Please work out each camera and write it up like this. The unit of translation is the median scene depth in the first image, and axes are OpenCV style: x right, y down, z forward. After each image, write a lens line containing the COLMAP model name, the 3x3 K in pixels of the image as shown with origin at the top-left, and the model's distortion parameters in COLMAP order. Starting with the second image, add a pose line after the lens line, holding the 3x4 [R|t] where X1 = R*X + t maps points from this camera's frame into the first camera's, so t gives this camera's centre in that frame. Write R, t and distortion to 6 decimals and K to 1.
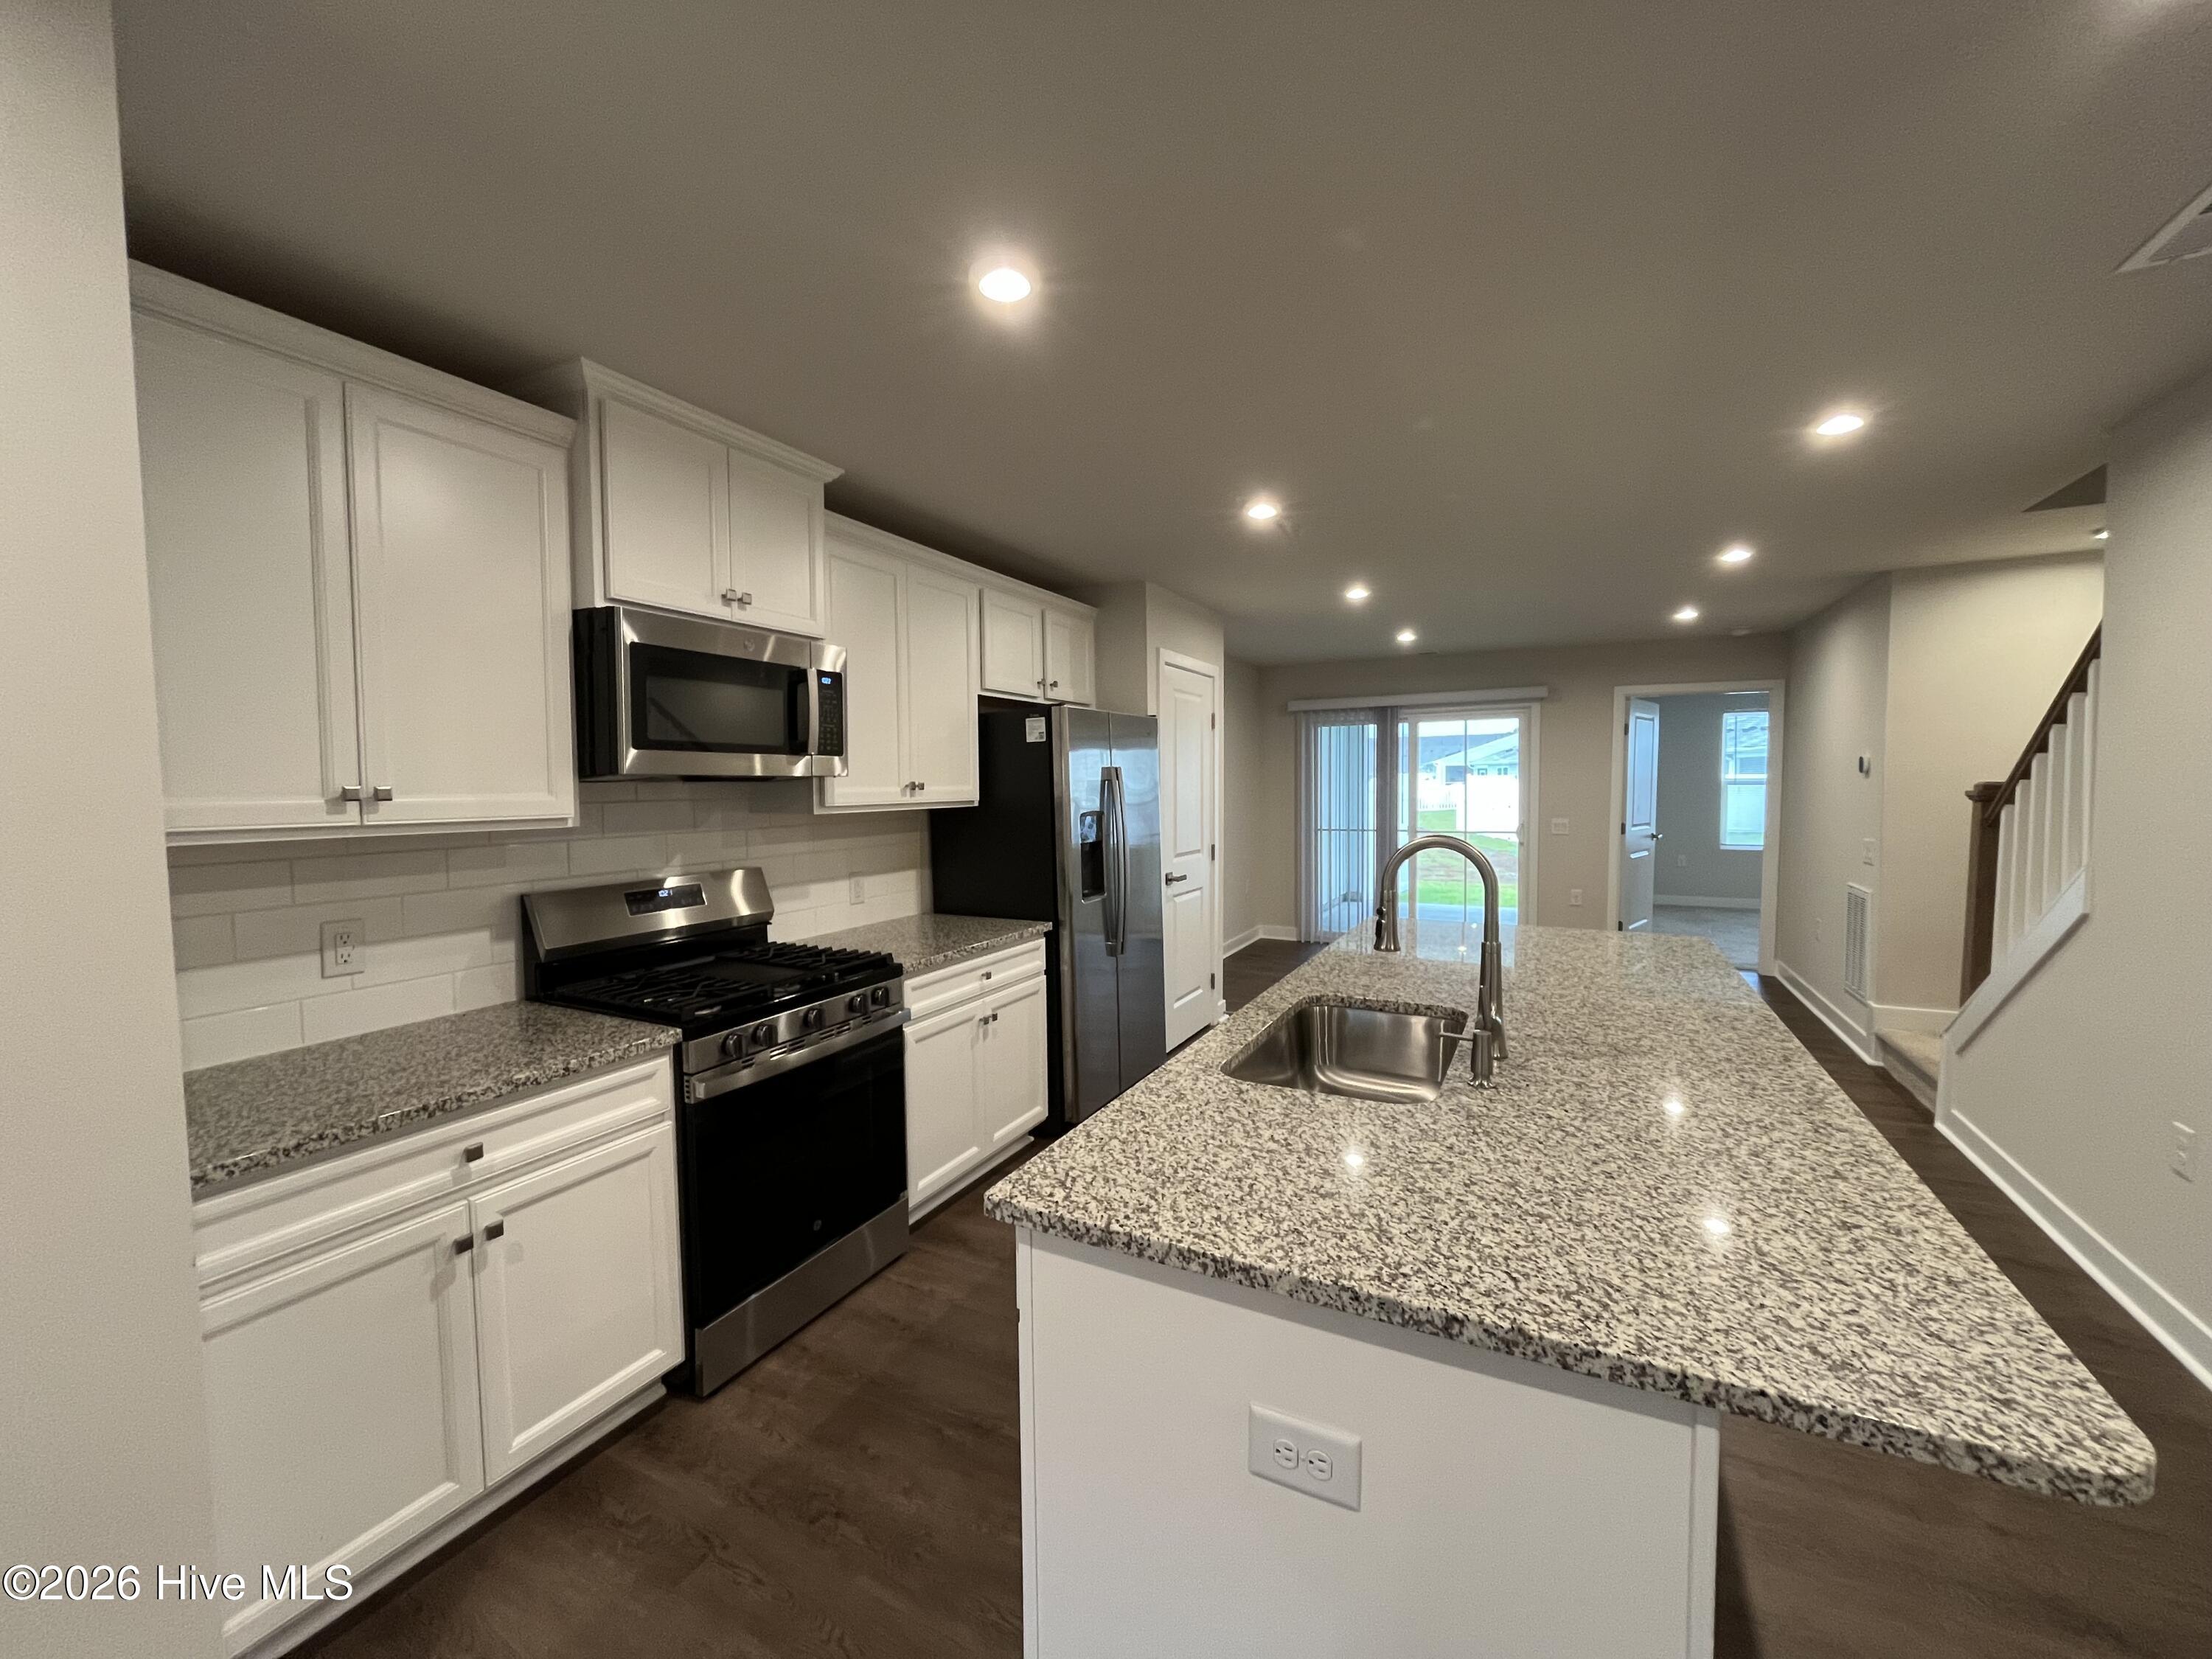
lens RADIAL K [[891.2, 0, 1095.4], [0, 891.2, 826.9], [0, 0, 1]] dist [-0.003424, -0.000298]
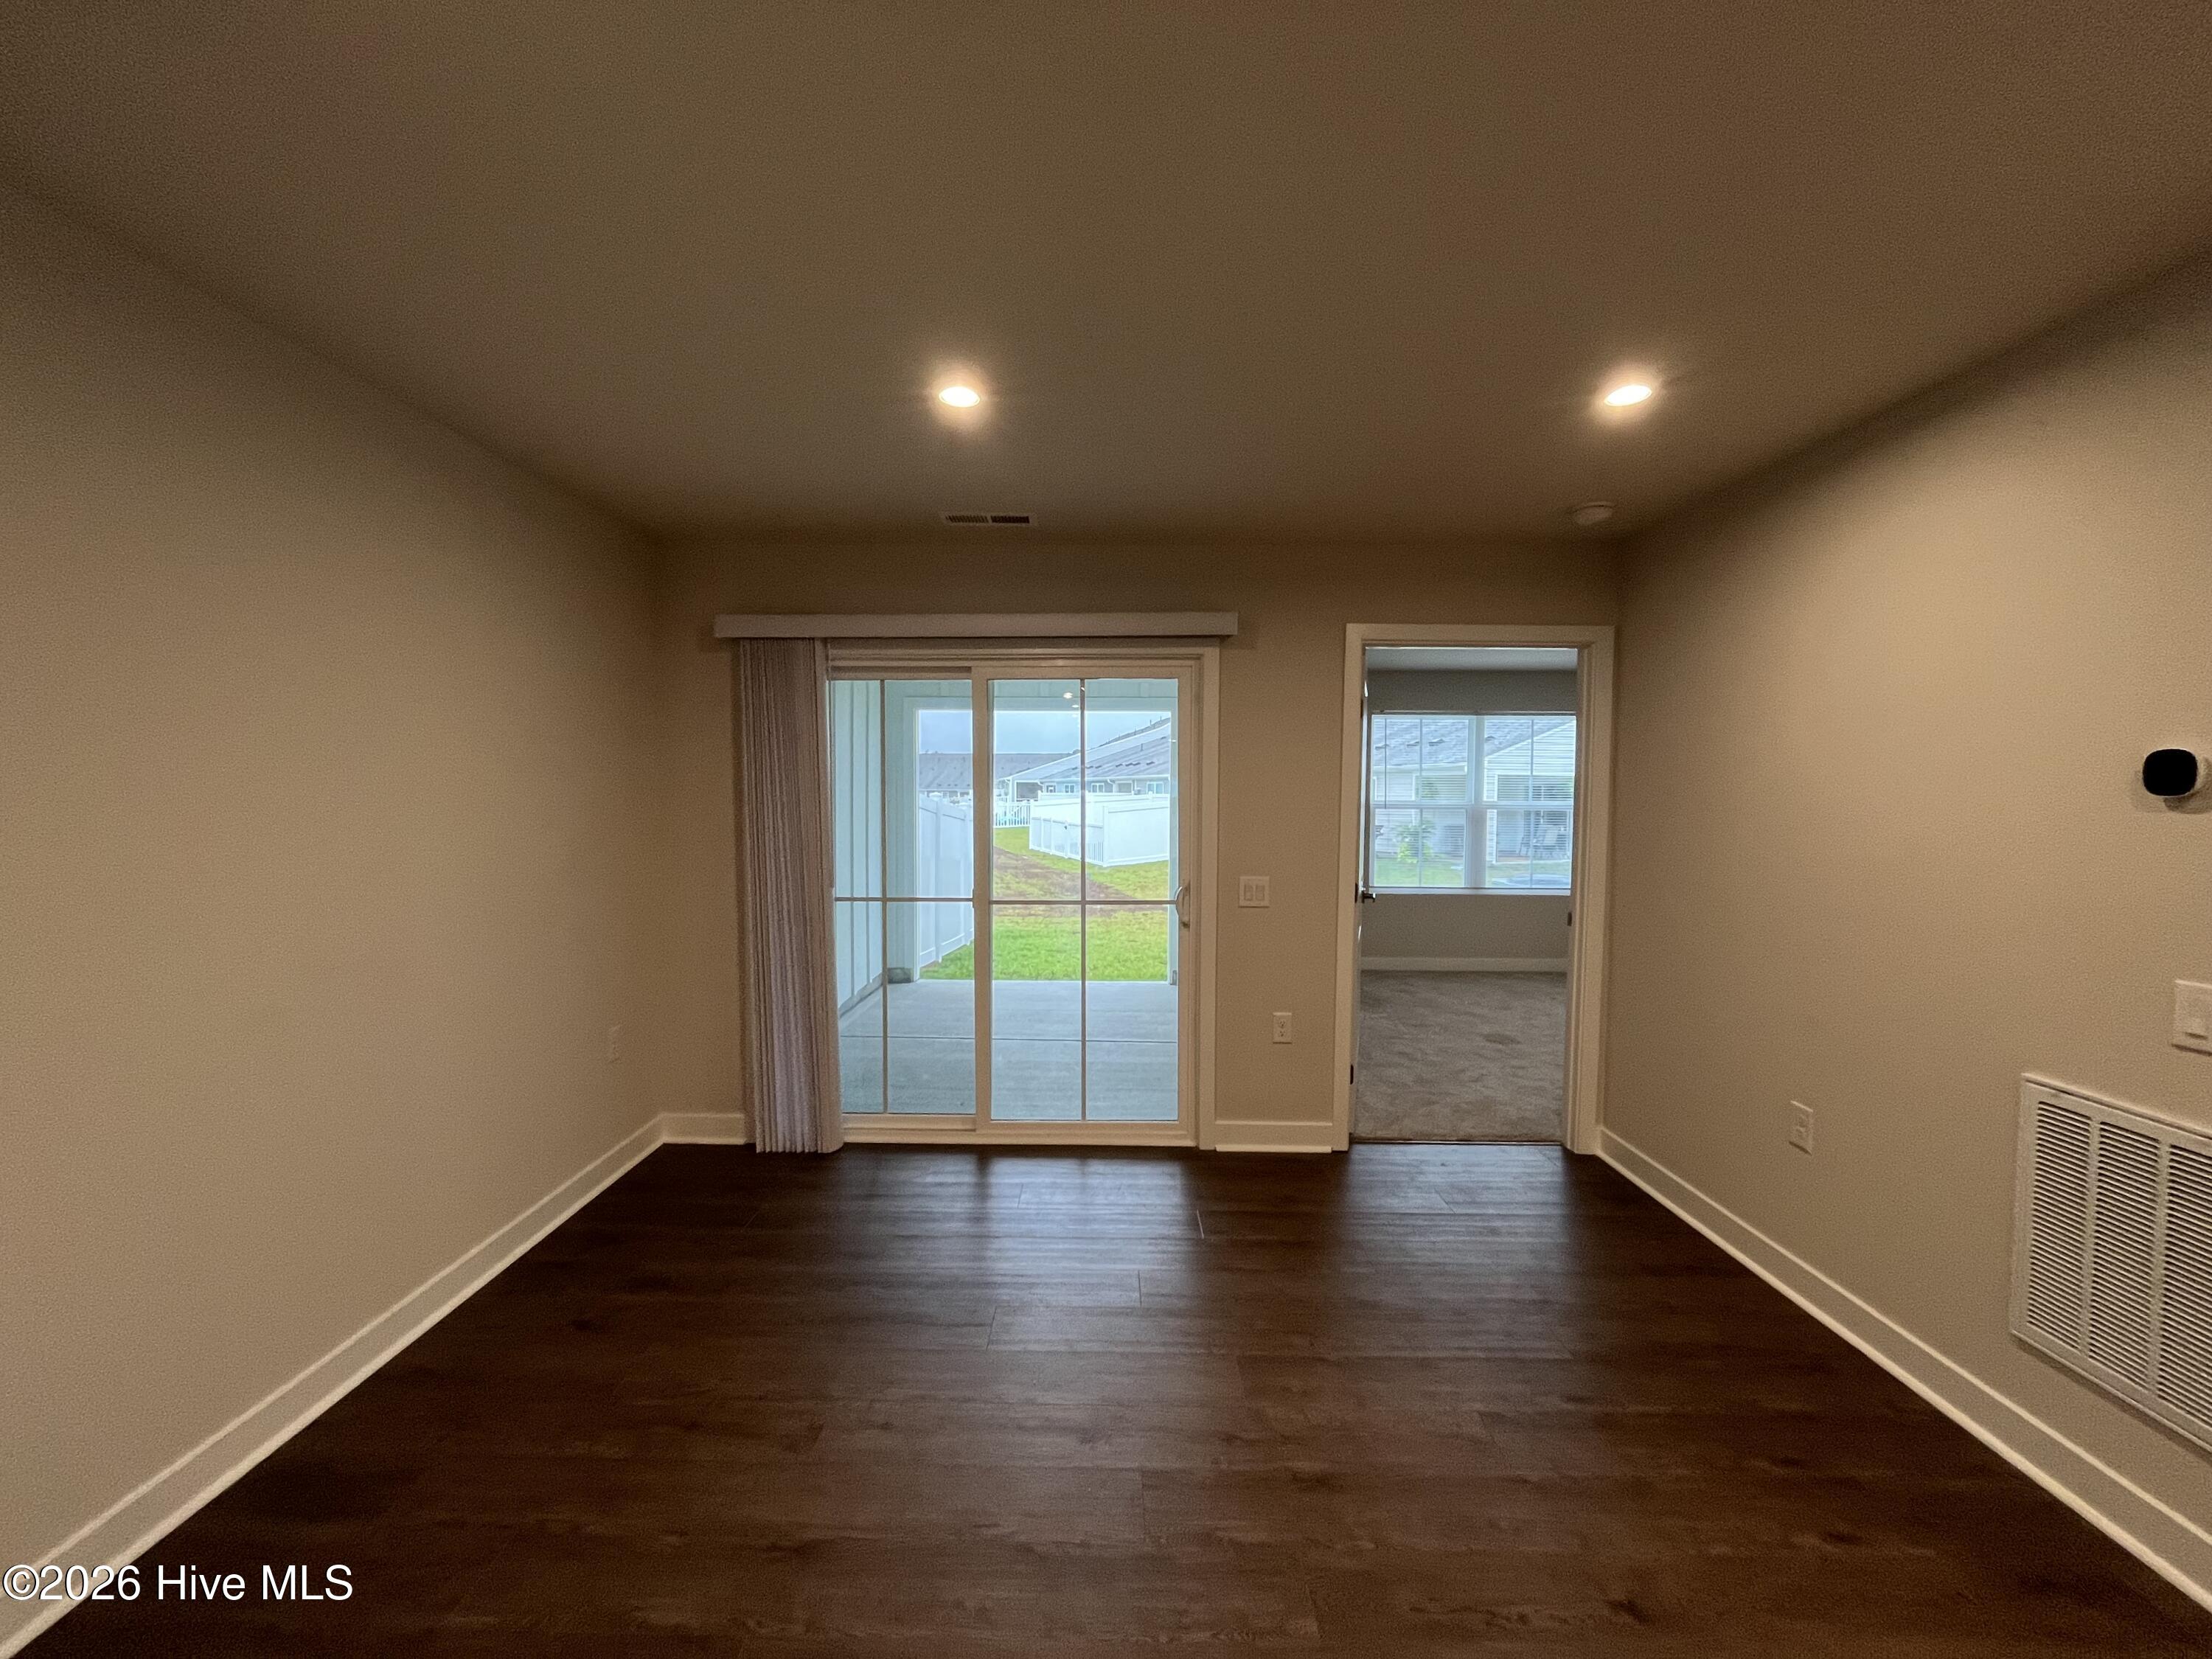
lens RADIAL K [[891.2, 0, 1101.3], [0, 891.2, 840.5], [0, 0, 1]] dist [-0.003424, -0.000298]
pose [[0.890836, -0.007168, 0.454269, 0.545563], [0.007887, 0.999969, 0.000312, -0.080451], [-0.454257, 0.003305, 0.890864, 1.520129]]
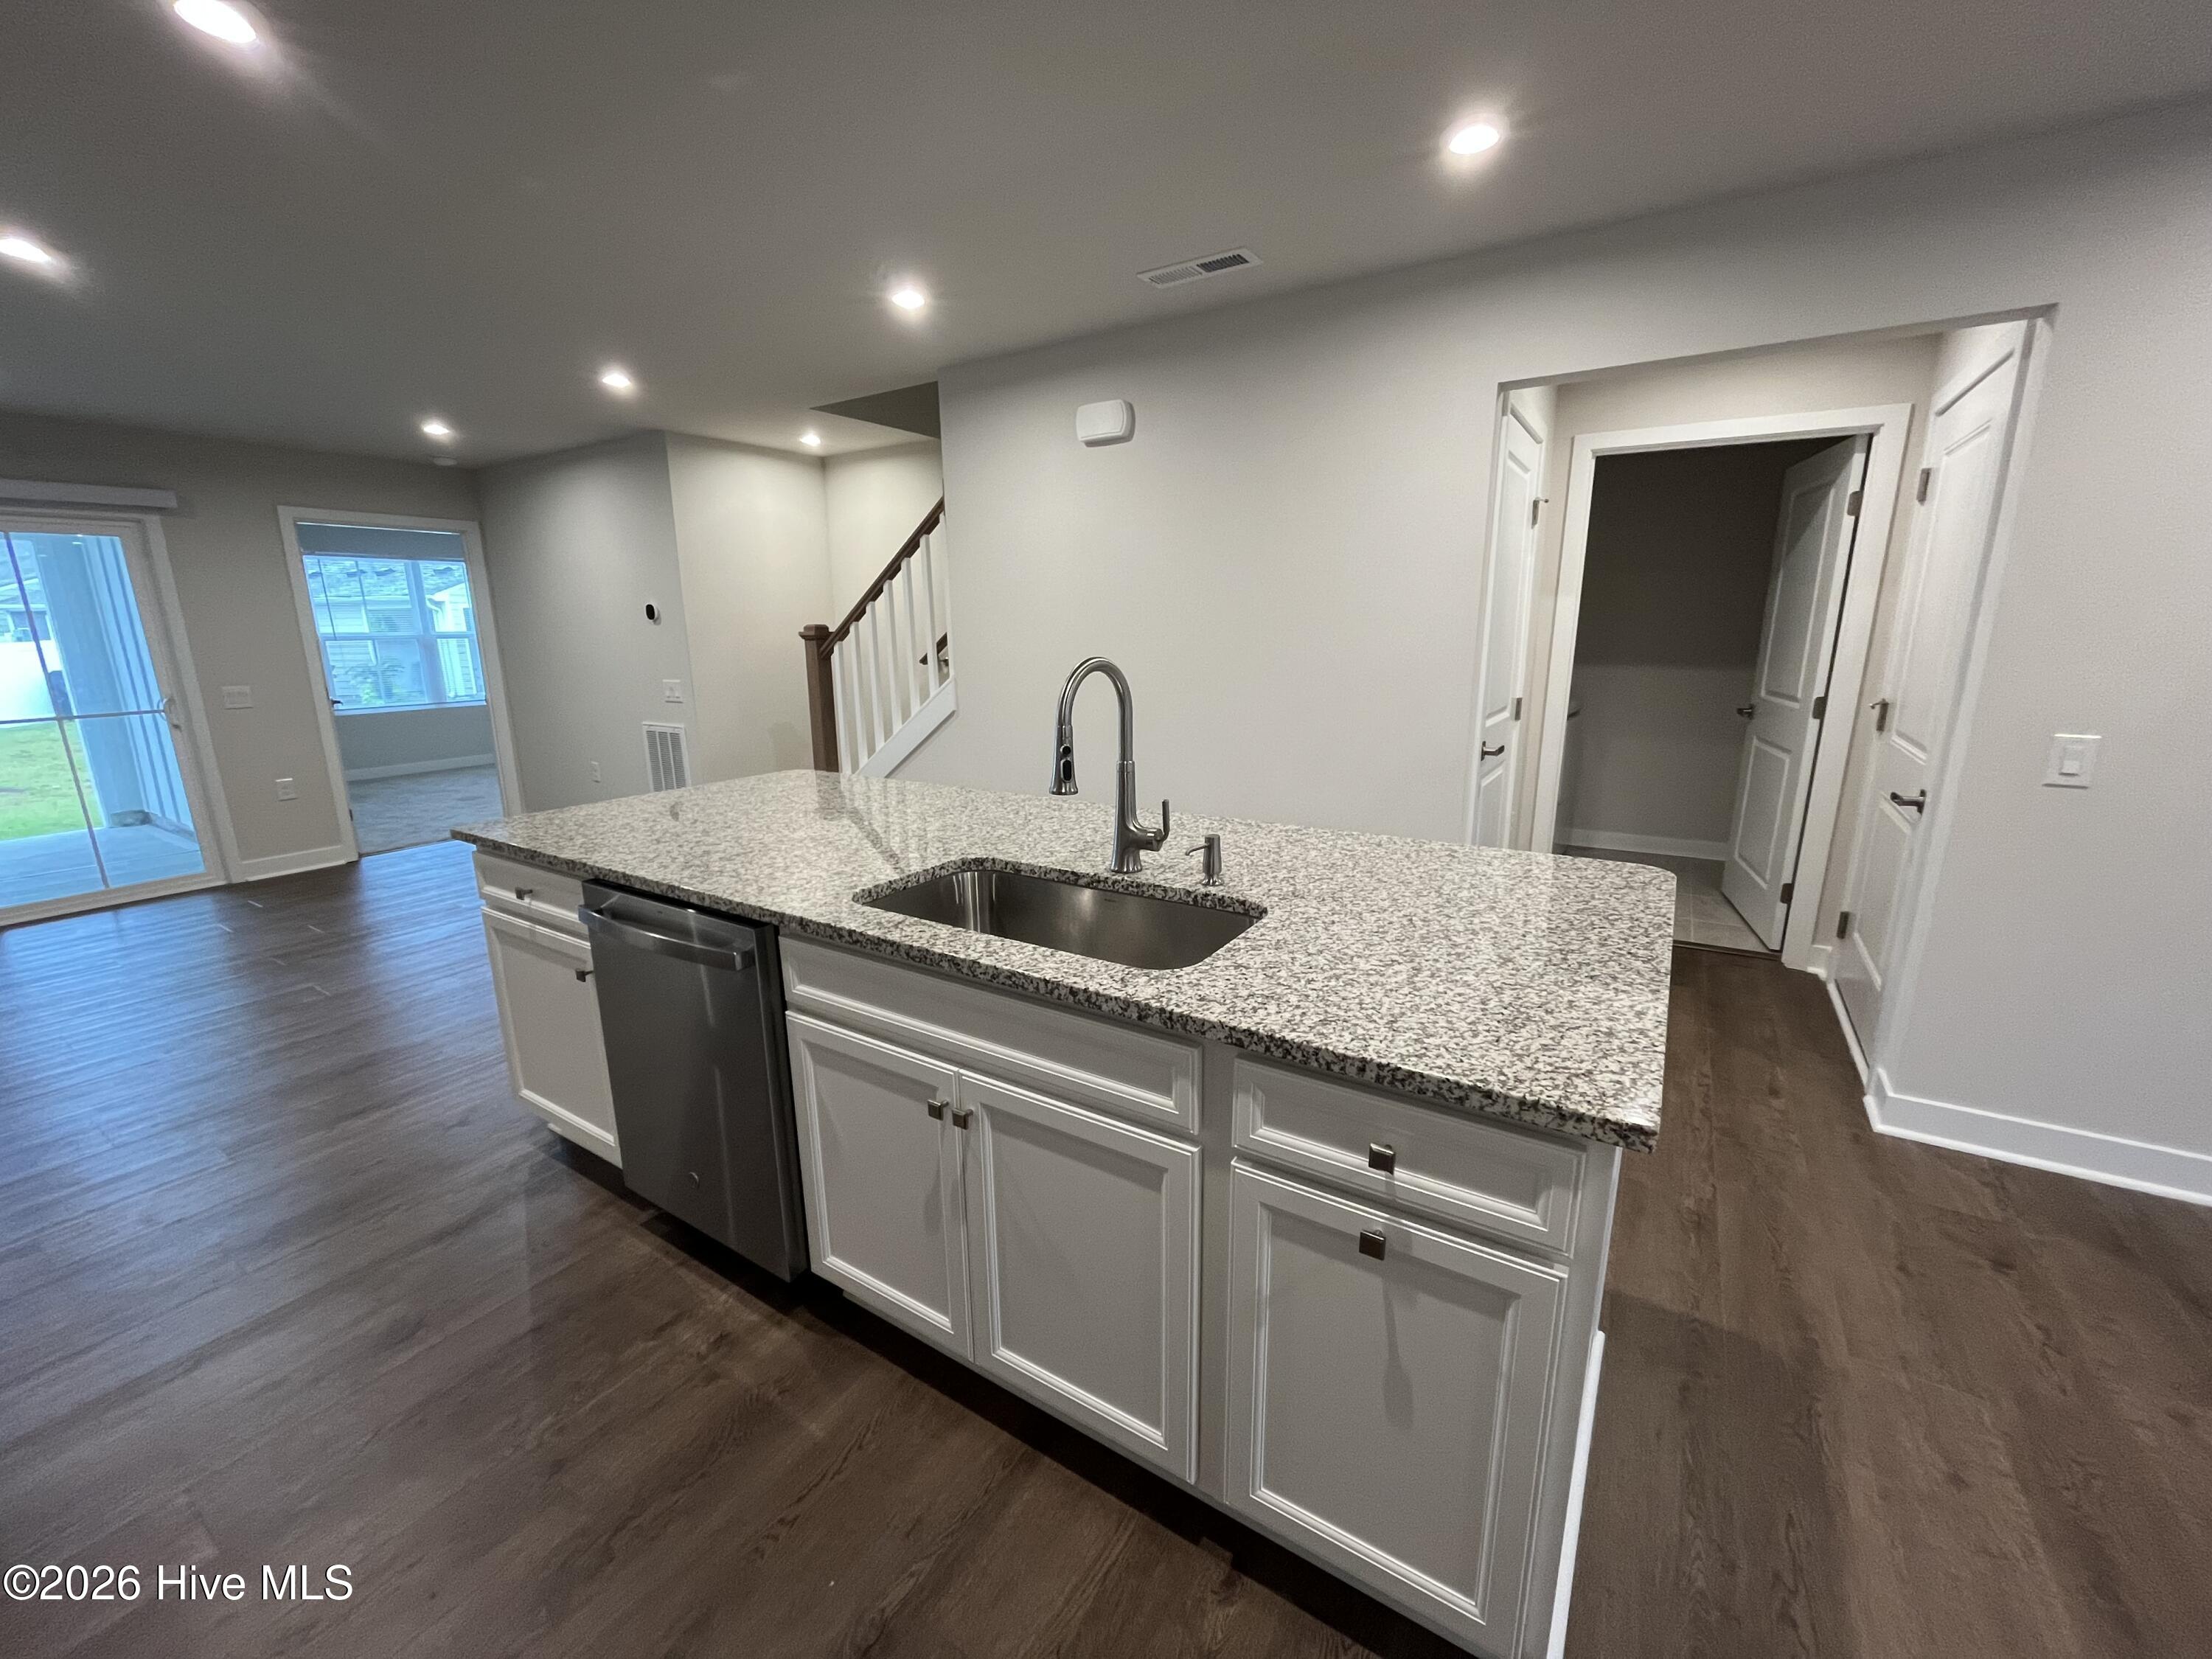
lens RADIAL K [[891.2, 0, 1091.3], [0, 891.2, 827.1], [0, 0, 1]] dist [-0.003424, -0.000298]
pose [[0.093356, -0.212158, 0.972766, -0.373907], [0.063101, 0.976330, 0.206879, -0.007131], [-0.993631, 0.042069, 0.104533, 0.615383]]
